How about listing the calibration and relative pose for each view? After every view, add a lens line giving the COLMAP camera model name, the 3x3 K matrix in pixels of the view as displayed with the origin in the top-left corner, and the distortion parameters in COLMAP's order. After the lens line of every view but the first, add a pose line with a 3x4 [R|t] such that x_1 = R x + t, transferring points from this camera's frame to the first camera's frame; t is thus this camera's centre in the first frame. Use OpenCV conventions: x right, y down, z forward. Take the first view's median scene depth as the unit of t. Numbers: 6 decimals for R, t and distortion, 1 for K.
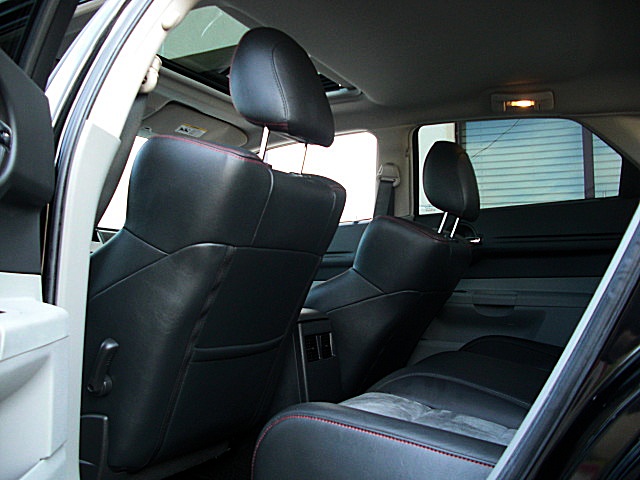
lens RADIAL K [[652.8, 0, 320.0], [0, 652.8, 240.0], [0, 0, 1]] dist [-0.195233, 0.011758]
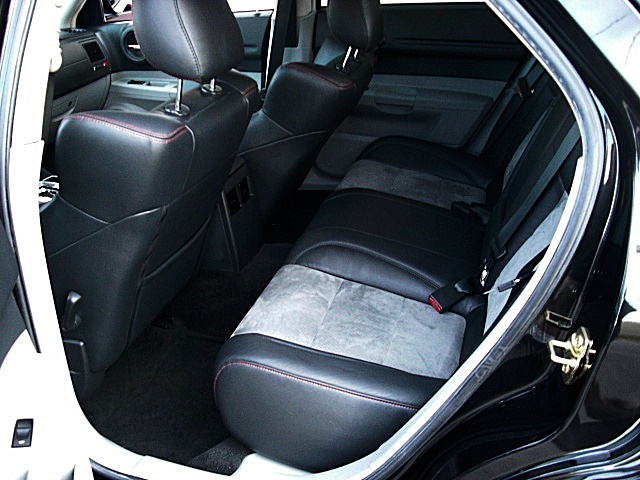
lens RADIAL K [[652.8, 0, 320.0], [0, 652.8, 240.0], [0, 0, 1]] dist [-0.195233, 0.011758]
pose [[0.985909, -0.105024, 0.130205, -0.025406], [0.018445, 0.841859, 0.539383, -0.516900], [-0.166262, -0.529381, 0.831933, 0.015714]]
